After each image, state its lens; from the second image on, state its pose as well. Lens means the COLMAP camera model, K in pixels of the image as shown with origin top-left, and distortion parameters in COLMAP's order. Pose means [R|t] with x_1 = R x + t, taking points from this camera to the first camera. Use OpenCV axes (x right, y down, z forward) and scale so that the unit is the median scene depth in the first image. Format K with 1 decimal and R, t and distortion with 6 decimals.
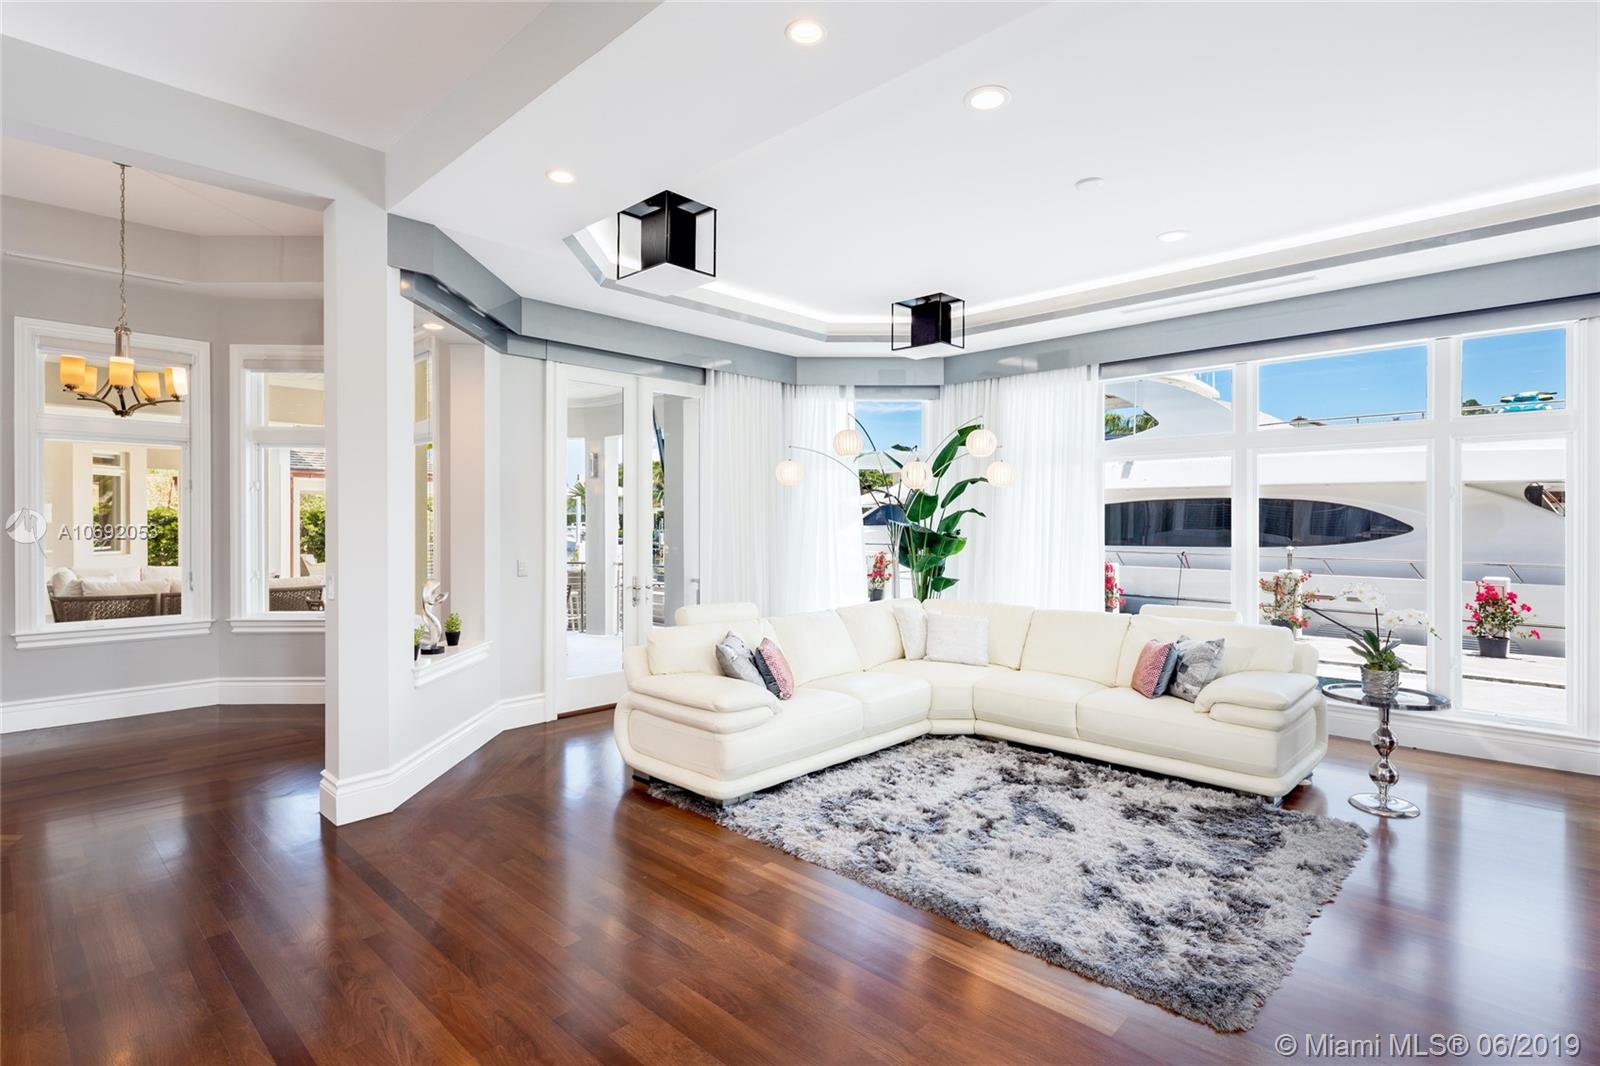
lens RADIAL K [[787.6, 0, 795.0], [0, 787.6, 525.1], [0, 0, 1]] dist [0.000882, -0.000291]
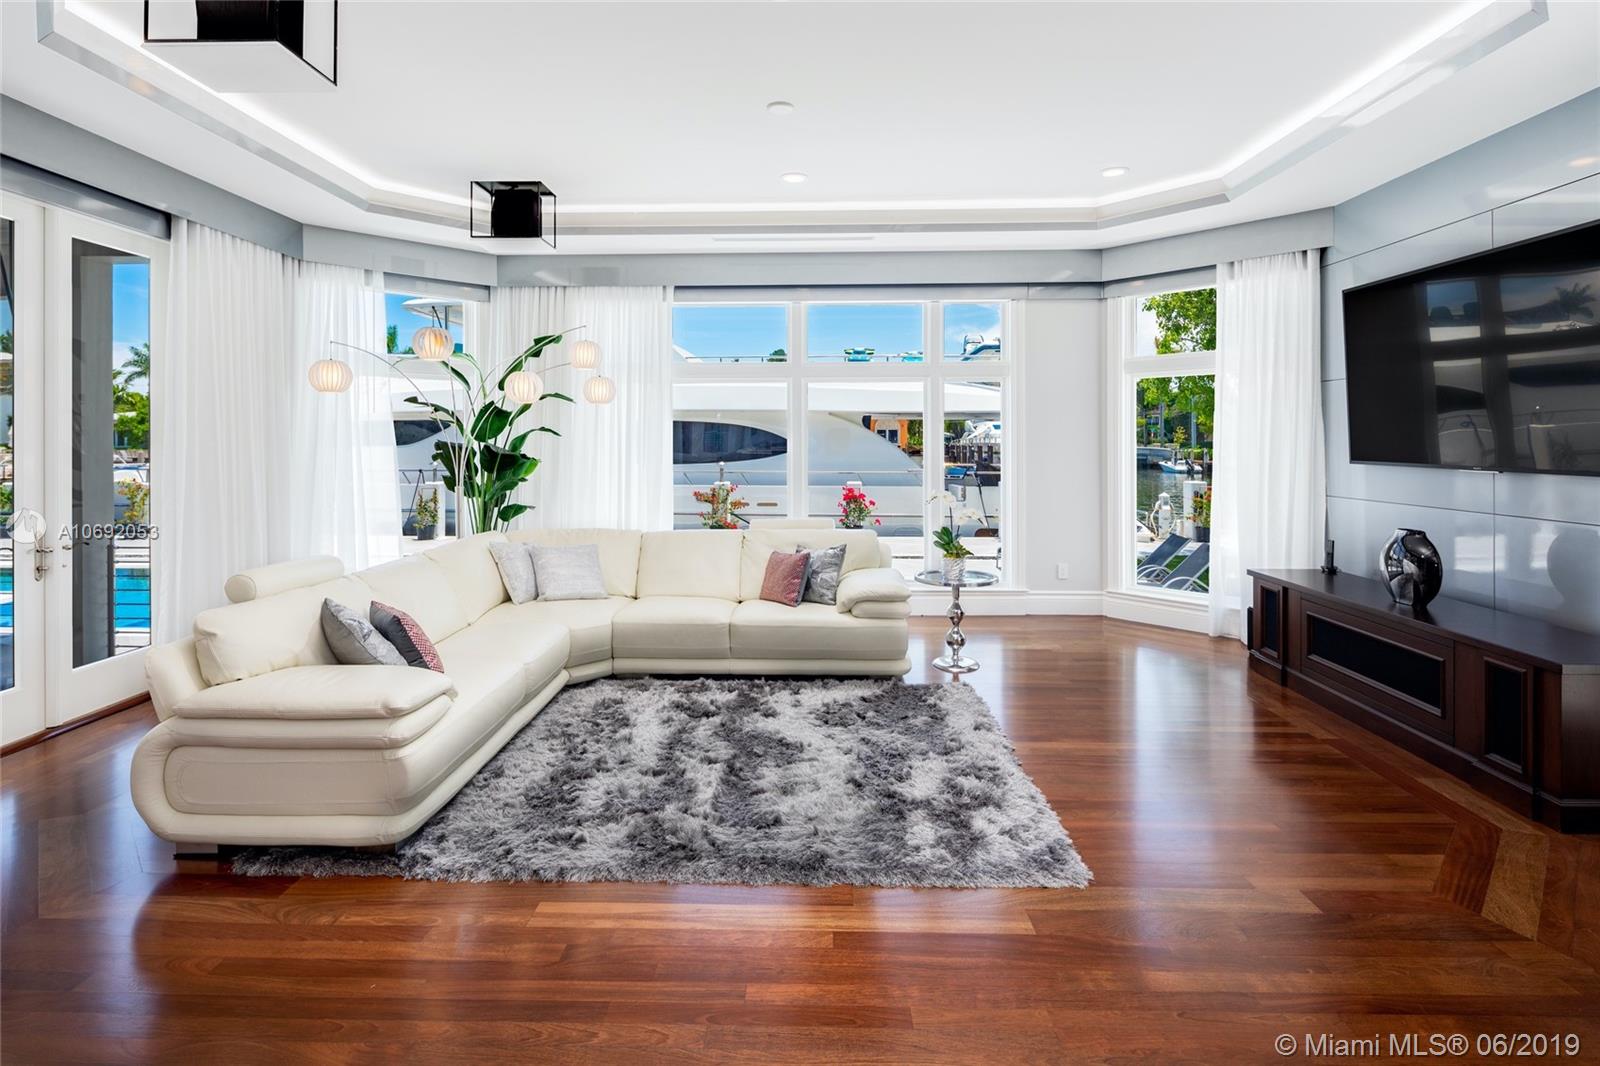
lens RADIAL K [[777.6, 0, 795.4], [0, 777.6, 441.7], [0, 0, 1]] dist [0.000658, -0.000864]
pose [[0.735501, -0.001589, 0.677521, -0.187101], [0.004630, 0.999986, -0.002680, -0.000117], [-0.677507, 0.005108, 0.735498, 0.161728]]
